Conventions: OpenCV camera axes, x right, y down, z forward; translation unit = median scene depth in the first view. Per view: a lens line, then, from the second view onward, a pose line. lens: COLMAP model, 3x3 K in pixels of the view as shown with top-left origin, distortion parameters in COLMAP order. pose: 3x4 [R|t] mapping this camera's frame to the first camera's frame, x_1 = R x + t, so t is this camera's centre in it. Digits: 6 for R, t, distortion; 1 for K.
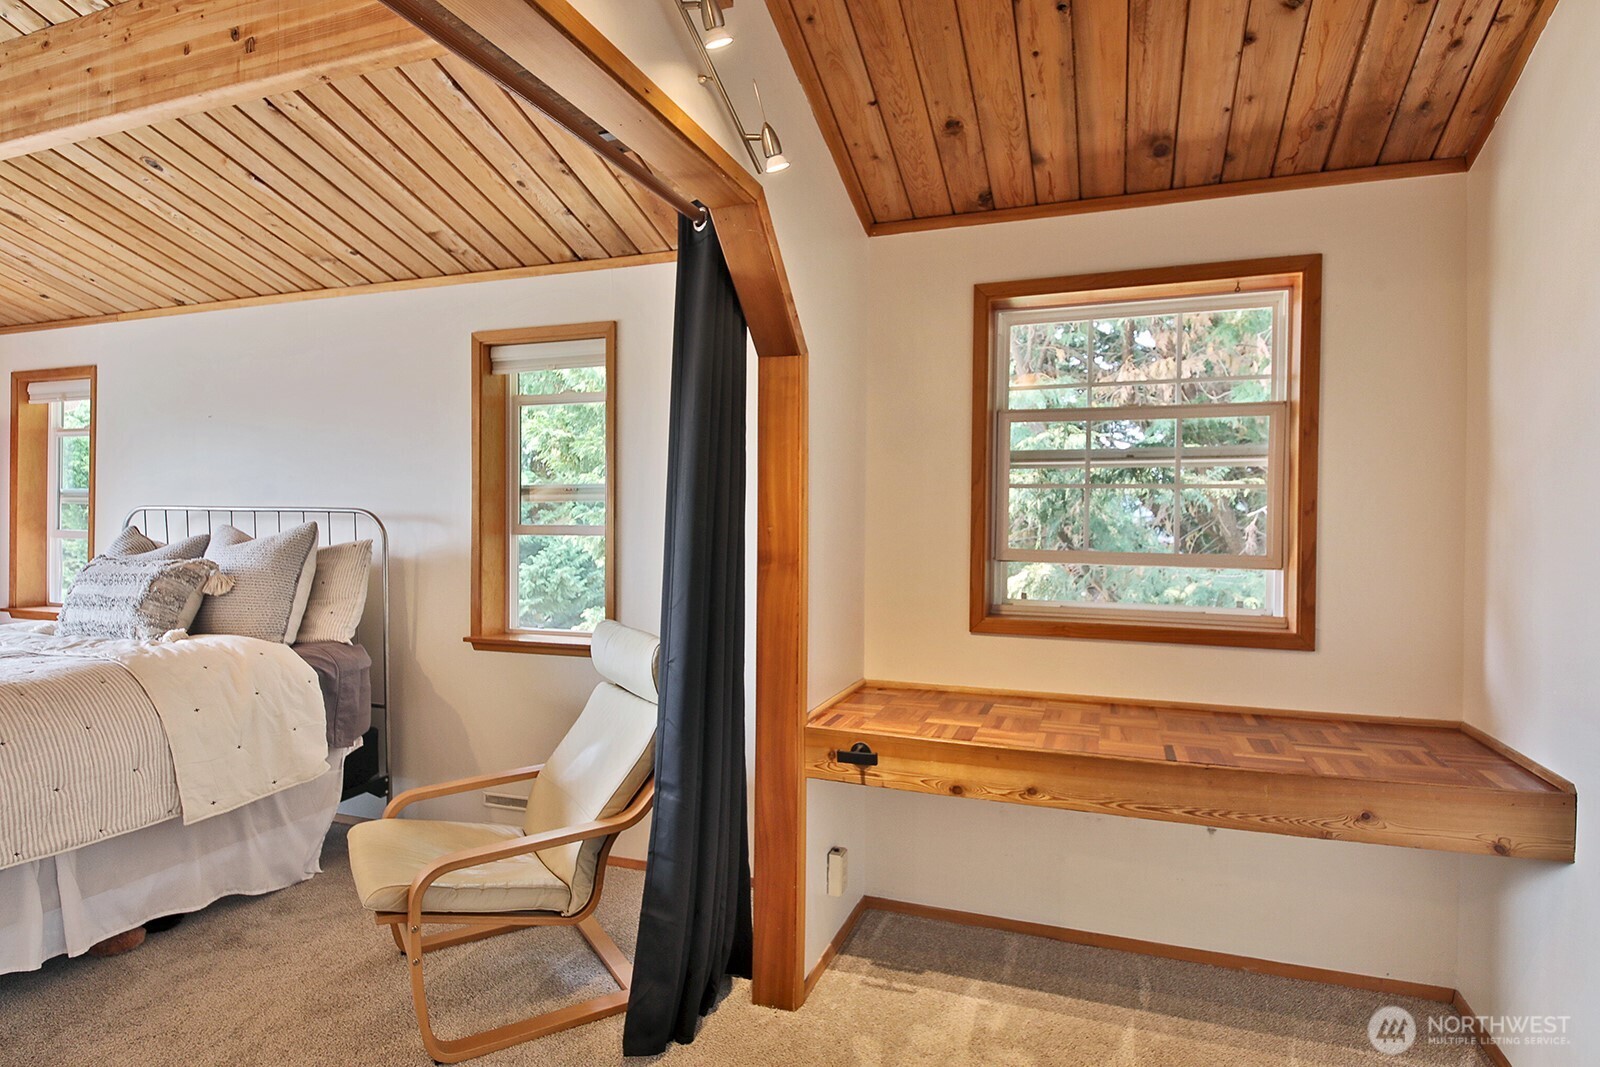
lens RADIAL K [[921.7, 0, 797.9], [0, 921.7, 525.0], [0, 0, 1]] dist [0.080388, -0.056399]
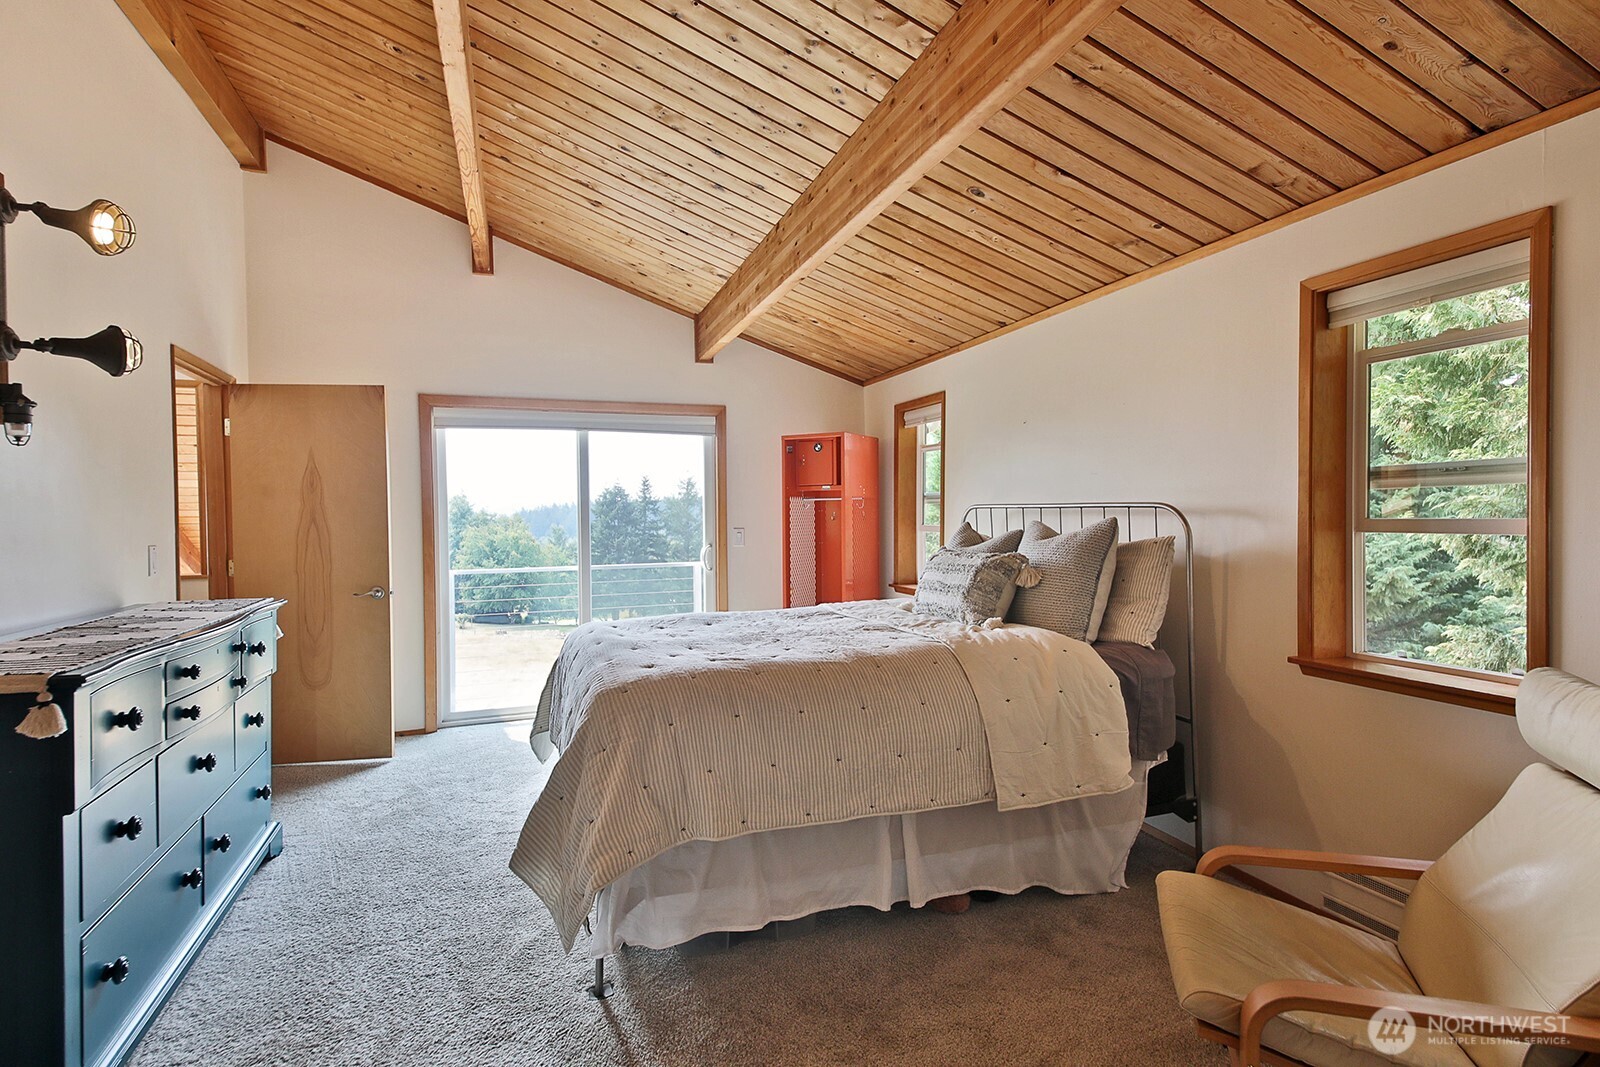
lens RADIAL K [[802.3, 0, 774.3], [0, 802.3, 534.1], [0, 0, 1]] dist [0.044603, -0.033132]
pose [[0.641051, 0.006548, -0.767470, -0.106797], [0.008906, 0.999833, 0.015969, -0.002505], [0.767447, -0.017072, 0.640885, 0.207611]]
